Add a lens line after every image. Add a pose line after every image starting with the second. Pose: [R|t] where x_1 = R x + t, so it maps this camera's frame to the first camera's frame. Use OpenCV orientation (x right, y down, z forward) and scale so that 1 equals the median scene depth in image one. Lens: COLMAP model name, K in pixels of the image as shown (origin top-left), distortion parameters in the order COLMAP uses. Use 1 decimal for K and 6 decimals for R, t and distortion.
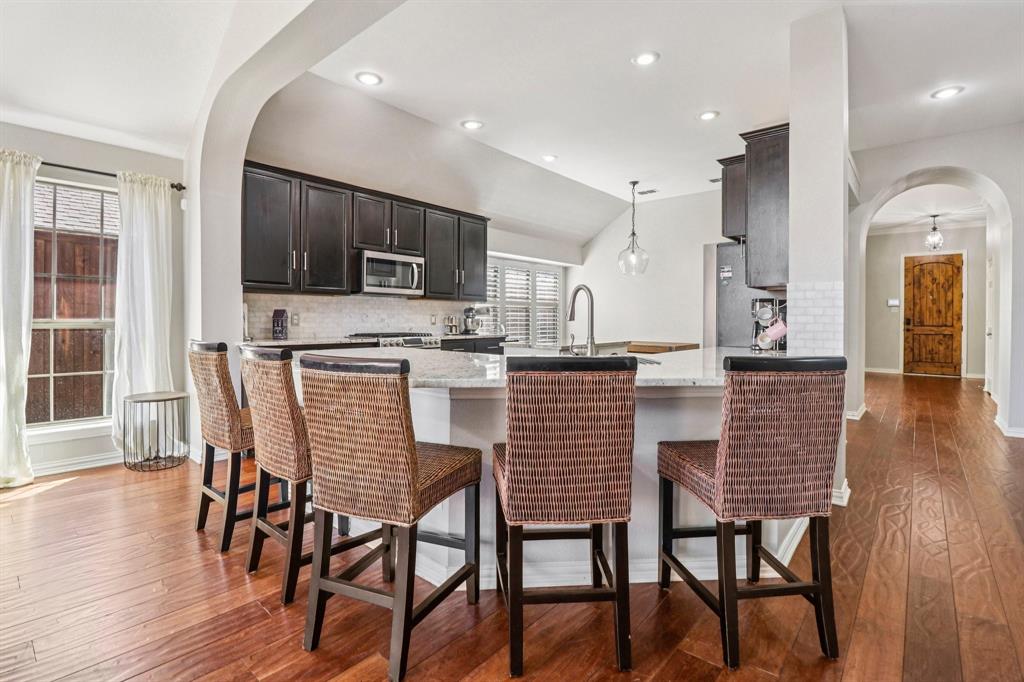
lens RADIAL K [[477.3, 0, 508.3], [0, 477.3, 322.5], [0, 0, 1]] dist [0.001780, -0.014284]
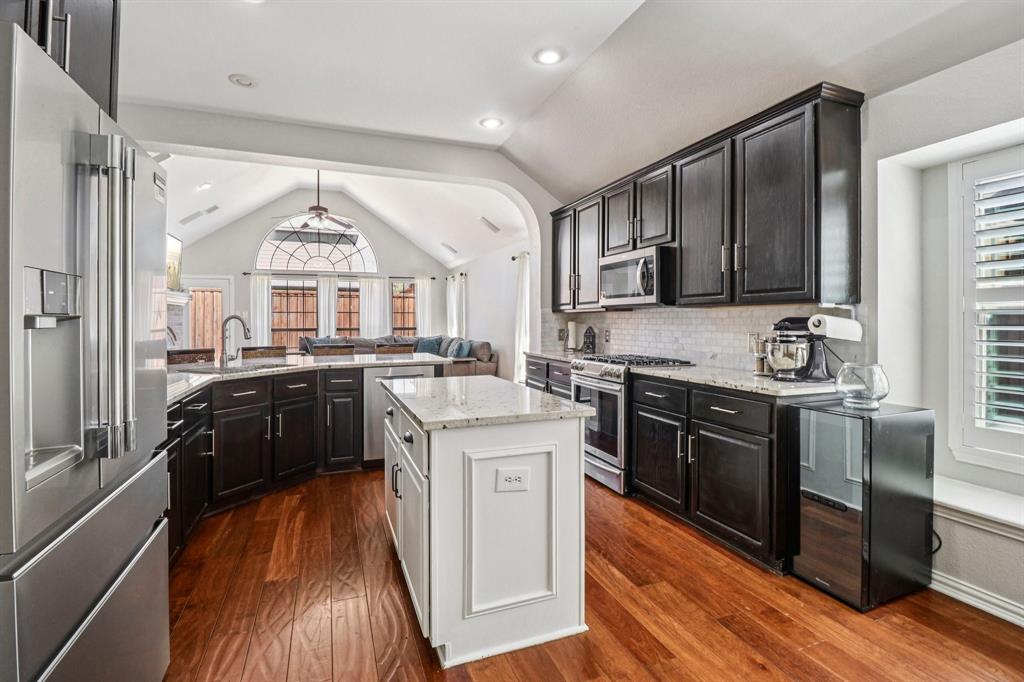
lens RADIAL K [[477.3, 0, 508.3], [0, 477.3, 322.5], [0, 0, 1]] dist [0.001780, -0.014284]
pose [[-0.473089, -0.003427, -0.881008, 0.457805], [-0.007389, 0.999973, 0.000079, -0.027313], [0.880984, 0.006547, -0.473101, 1.060755]]
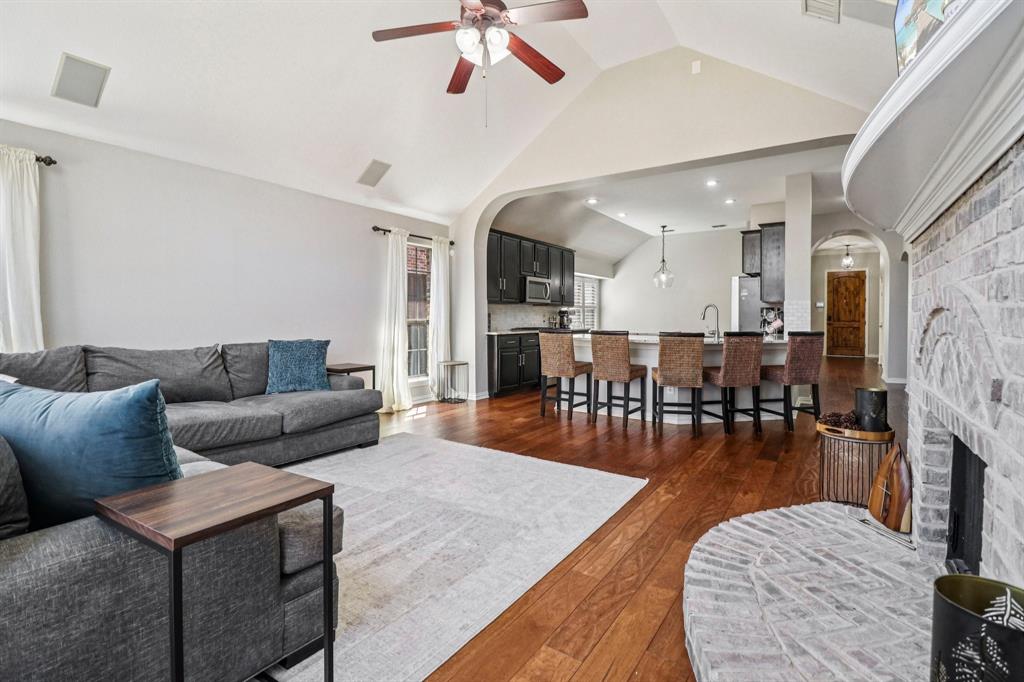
lens RADIAL K [[477.3, 0, 508.3], [0, 477.3, 322.5], [0, 0, 1]] dist [0.001780, -0.014284]
pose [[0.993169, -0.005269, 0.116562, -0.467163], [0.004577, 0.999970, 0.006208, -0.003991], [-0.116592, -0.005632, 0.993164, -0.506831]]
